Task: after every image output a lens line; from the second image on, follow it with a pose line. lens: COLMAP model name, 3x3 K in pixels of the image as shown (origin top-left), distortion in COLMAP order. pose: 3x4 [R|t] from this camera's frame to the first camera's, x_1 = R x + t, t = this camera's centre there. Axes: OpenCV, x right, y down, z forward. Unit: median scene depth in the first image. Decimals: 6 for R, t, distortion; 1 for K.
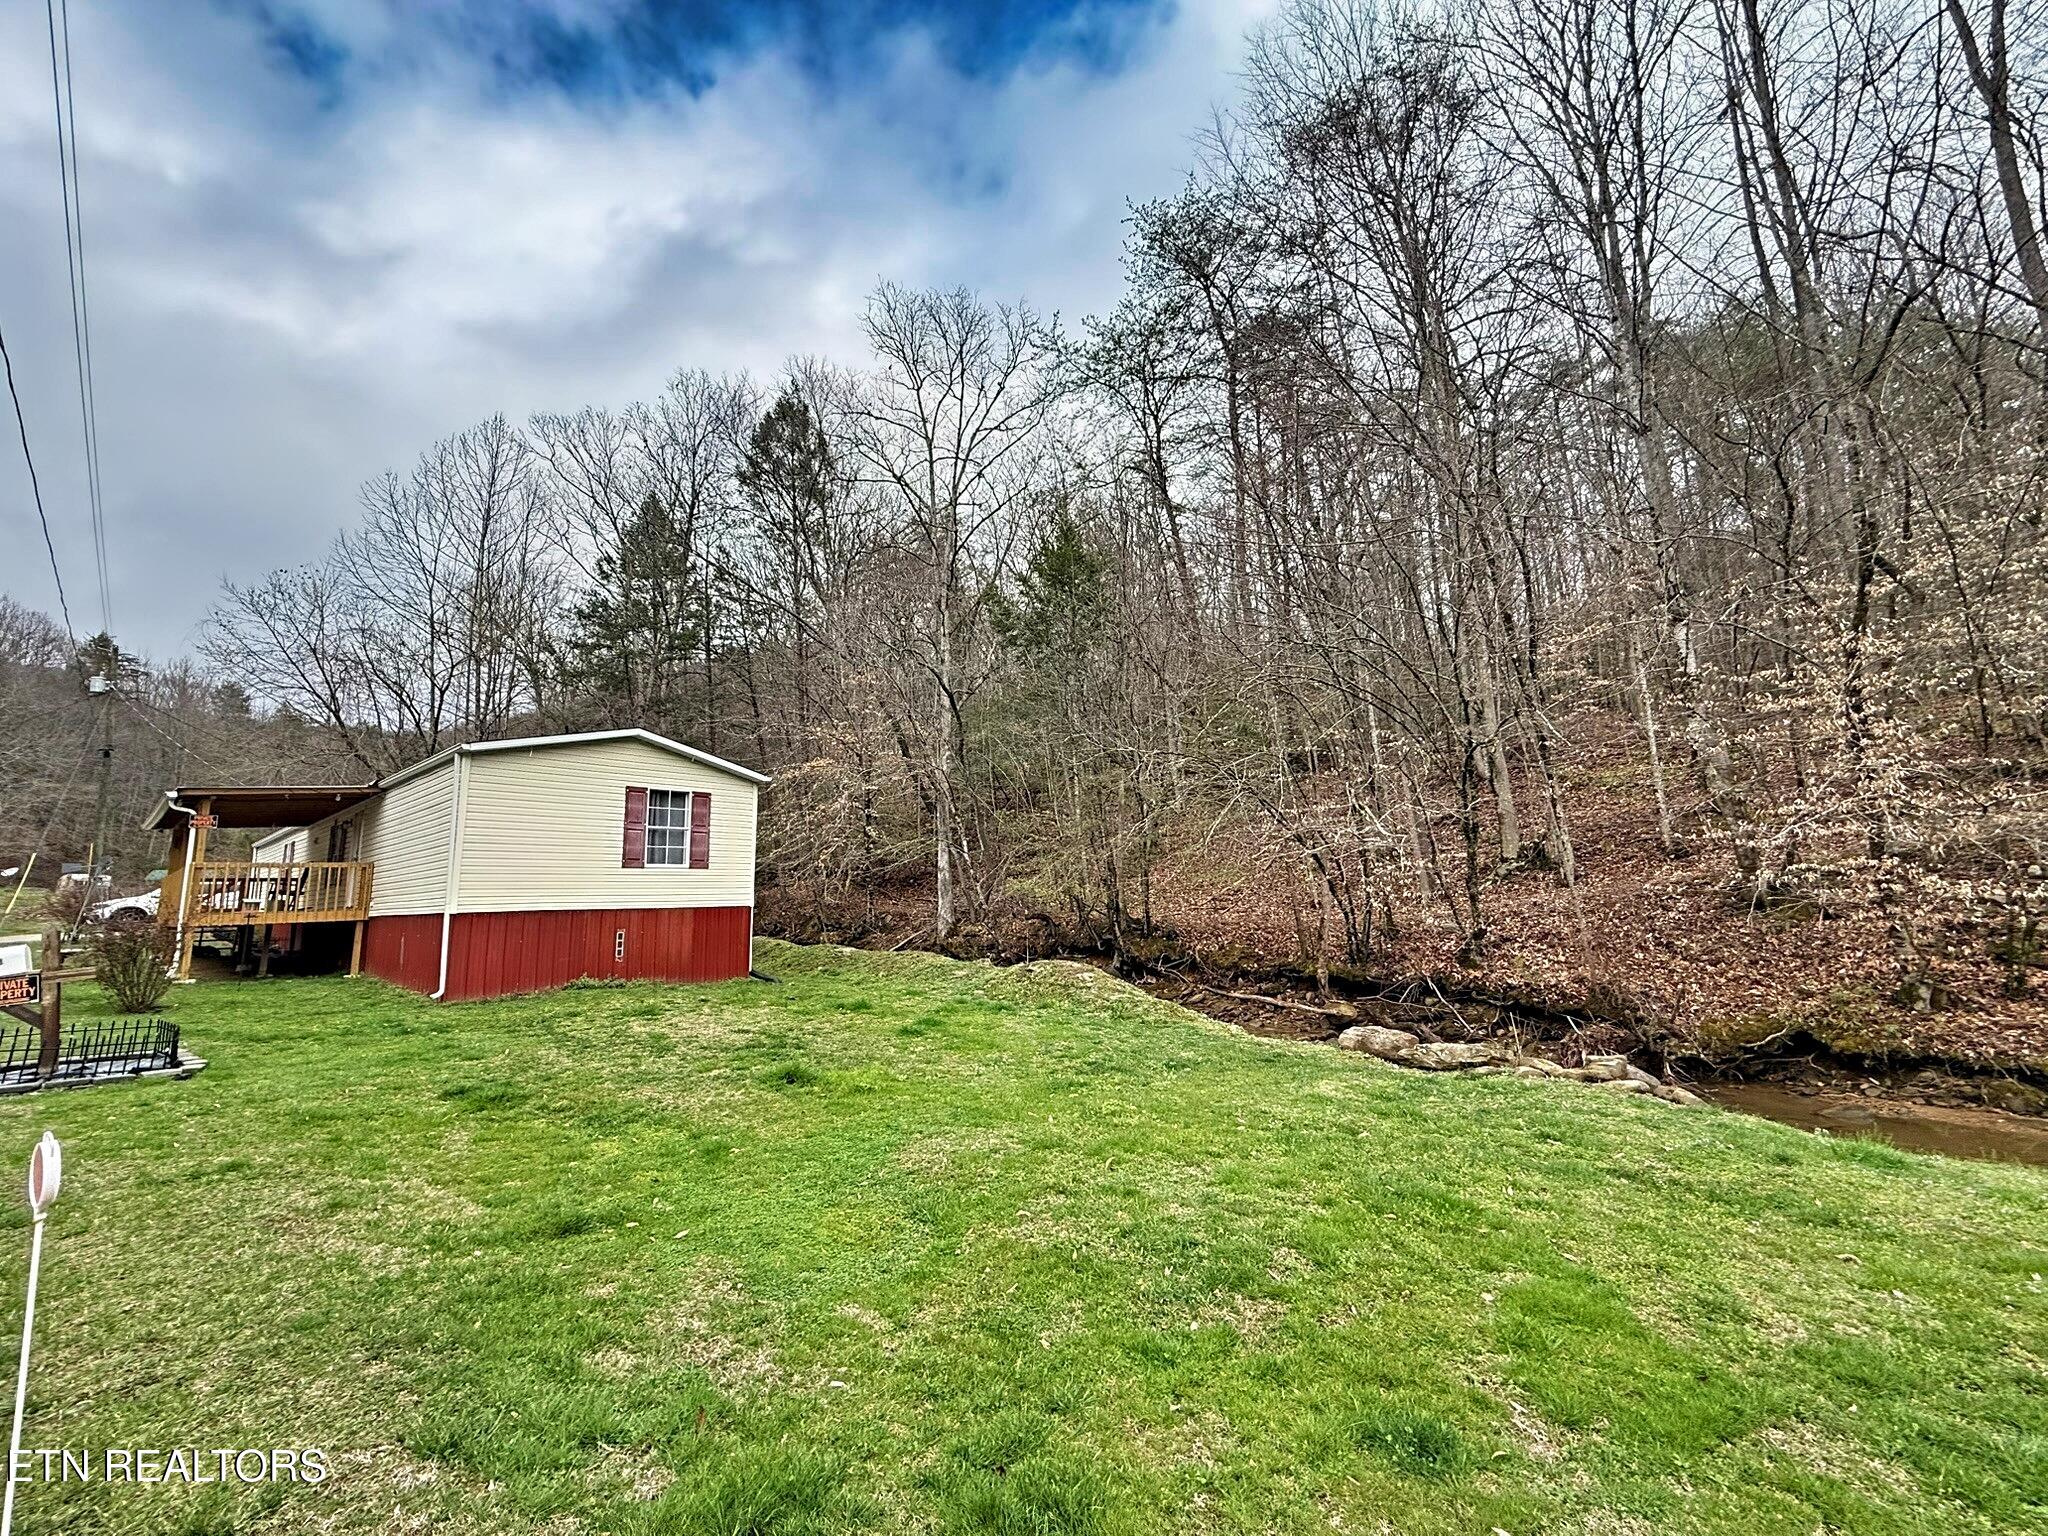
lens RADIAL K [[818.6, 0, 1017.9], [0, 818.6, 768.2], [0, 0, 1]] dist [0.000047, 0.000049]
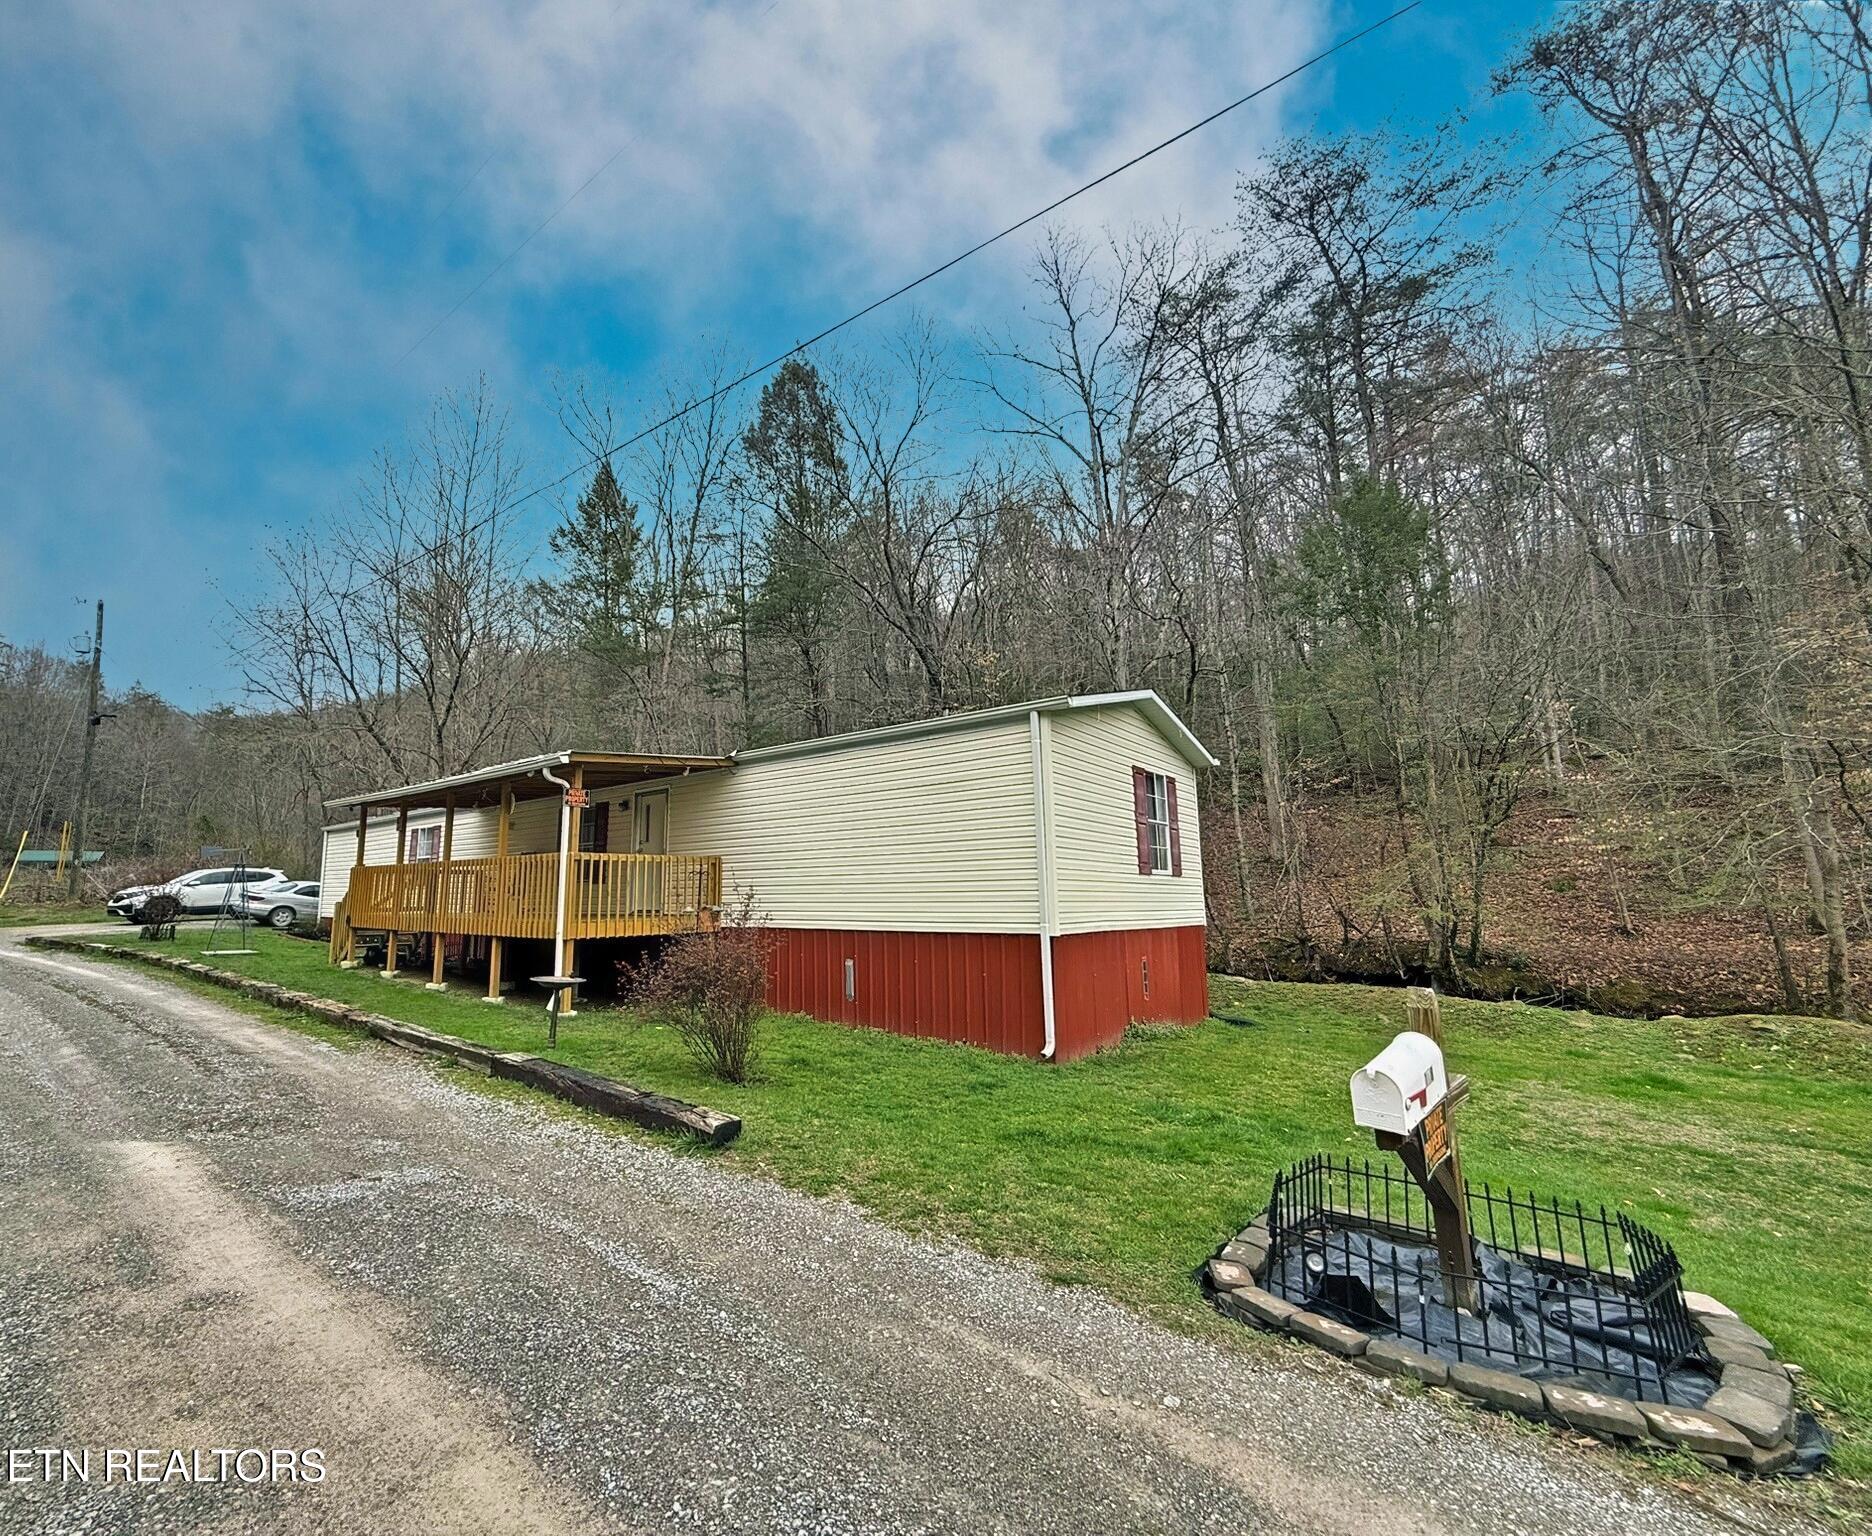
lens RADIAL K [[812.4, 0, 823.5], [0, 812.4, 767.3], [0, 0, 1]] dist [-0.001542, 0.000061]
pose [[0.999688, 0.024957, 0.001322, -0.727265], [-0.024953, 0.999686, -0.002442, 0.031763], [-0.001382, 0.002409, 0.999996, 0.243547]]
